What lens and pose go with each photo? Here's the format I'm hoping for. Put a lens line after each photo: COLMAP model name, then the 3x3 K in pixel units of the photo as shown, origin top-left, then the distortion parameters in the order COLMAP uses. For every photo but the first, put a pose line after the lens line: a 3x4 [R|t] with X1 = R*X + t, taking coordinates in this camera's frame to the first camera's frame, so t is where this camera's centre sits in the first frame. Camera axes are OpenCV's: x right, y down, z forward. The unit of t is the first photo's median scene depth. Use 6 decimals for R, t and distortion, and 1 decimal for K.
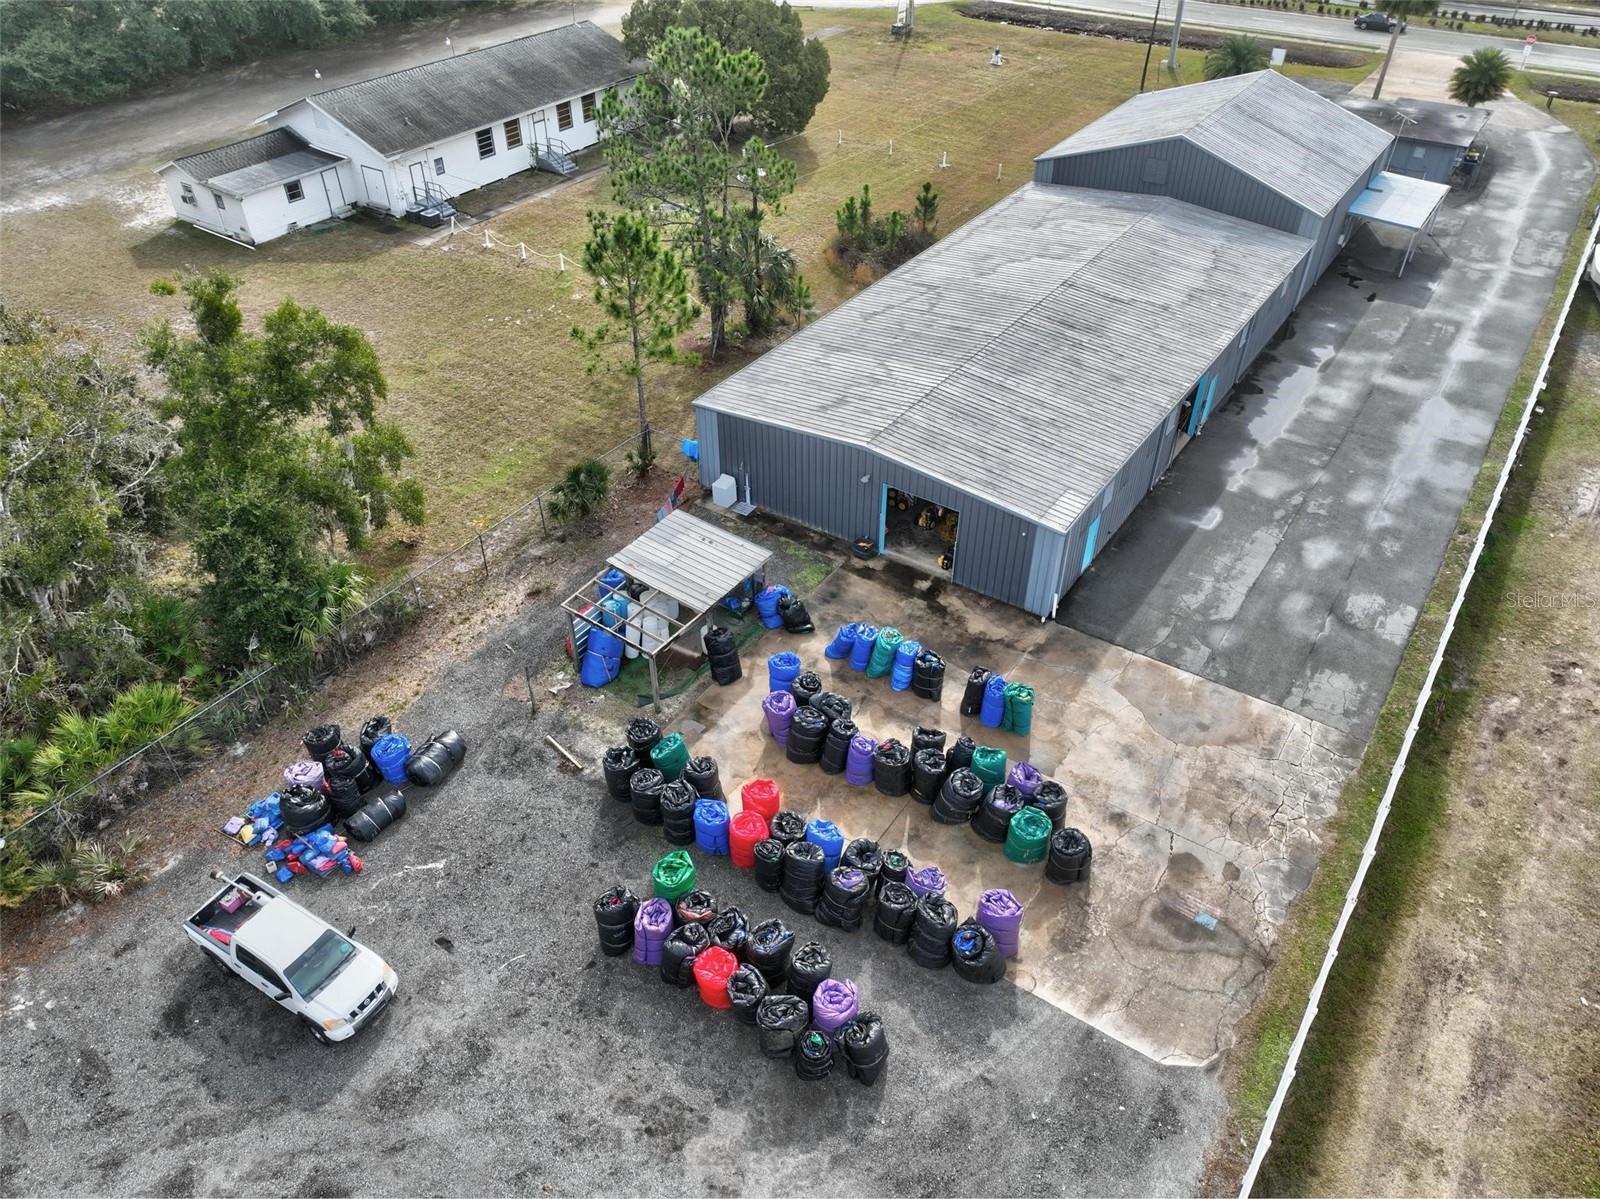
lens RADIAL K [[1126.6, 0, 800.0], [0, 1126.6, 599.5], [0, 0, 1]] dist [0.003074, 0.011084]
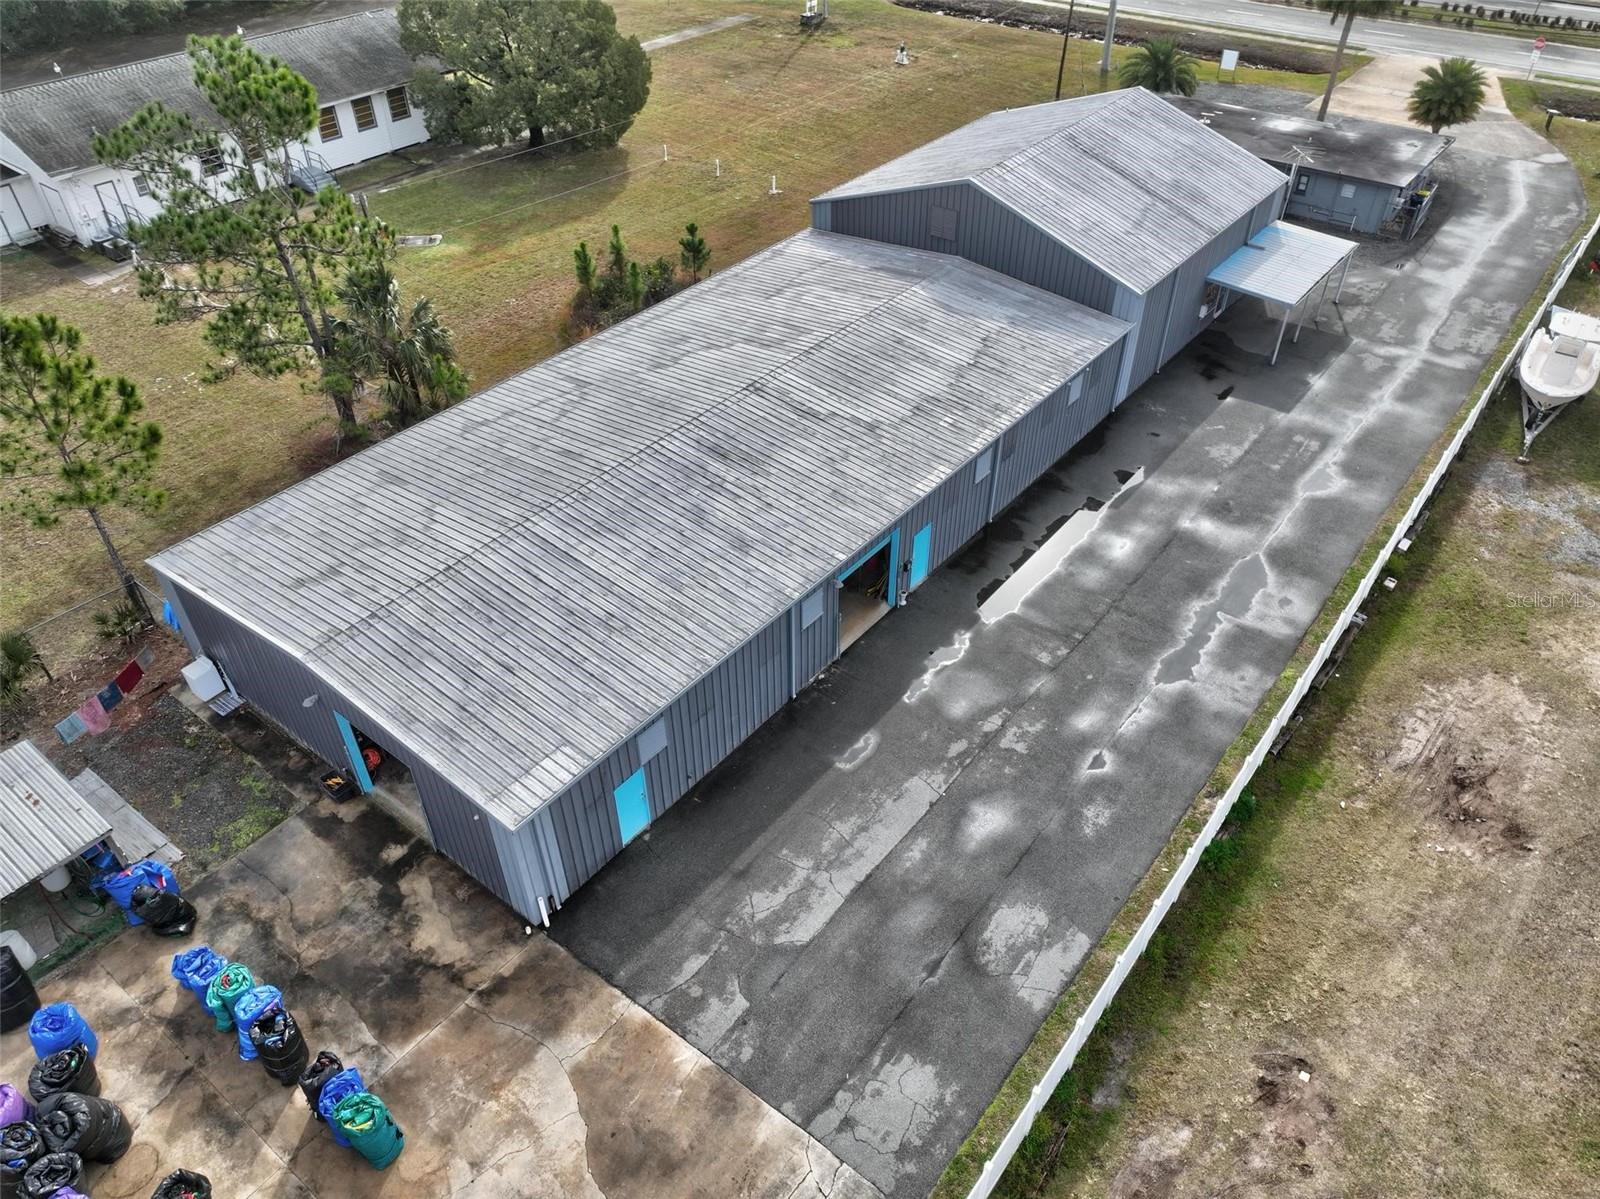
lens RADIAL K [[1126.6, 0, 800.0], [0, 1126.6, 599.5], [0, 0, 1]] dist [0.003074, 0.011084]
pose [[0.997646, 0.039893, -0.055776, 0.346236], [-0.038907, 0.999069, 0.018650, -0.169952], [0.056468, -0.016436, 0.998269, 0.280481]]
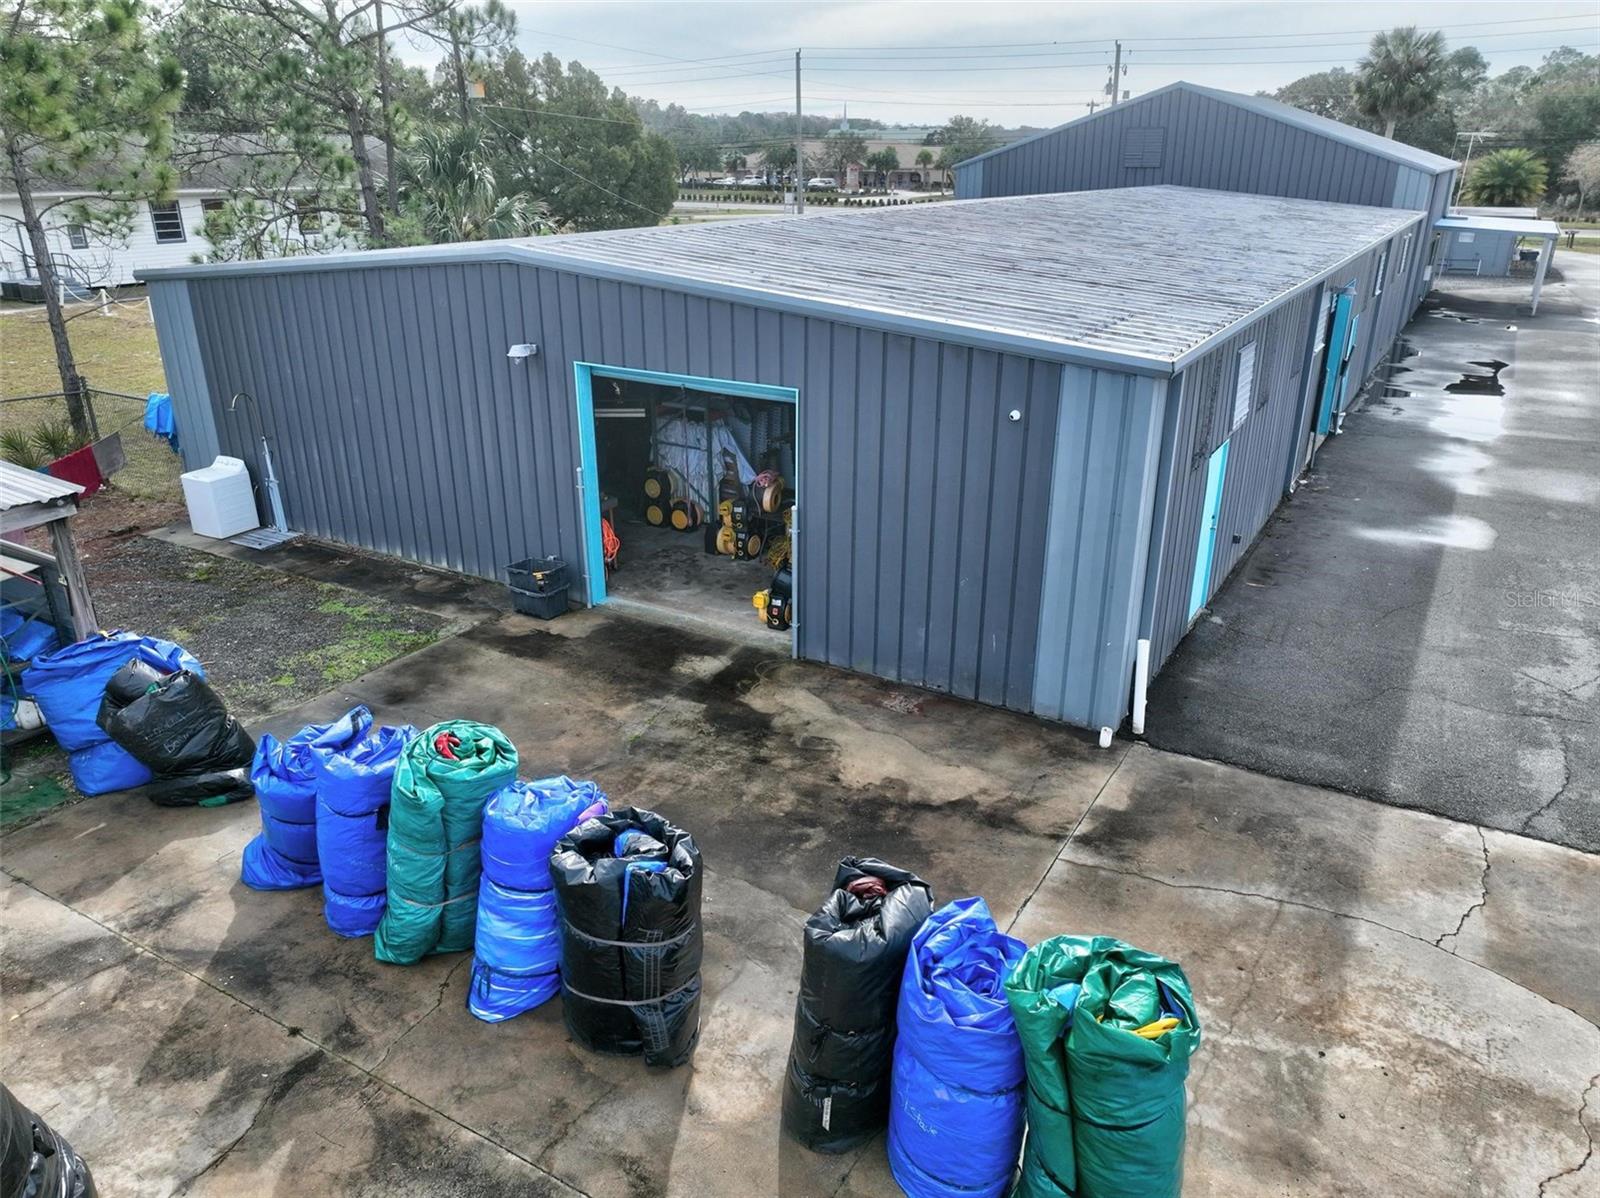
lens RADIAL K [[1126.6, 0, 800.0], [0, 1126.6, 599.0], [0, 0, 1]] dist [0.003074, 0.011084]
pose [[0.998307, -0.020483, 0.054432, 0.105154], [0.035605, 0.955287, -0.293530, 0.054893], [-0.045986, 0.294971, 0.954399, 0.610975]]
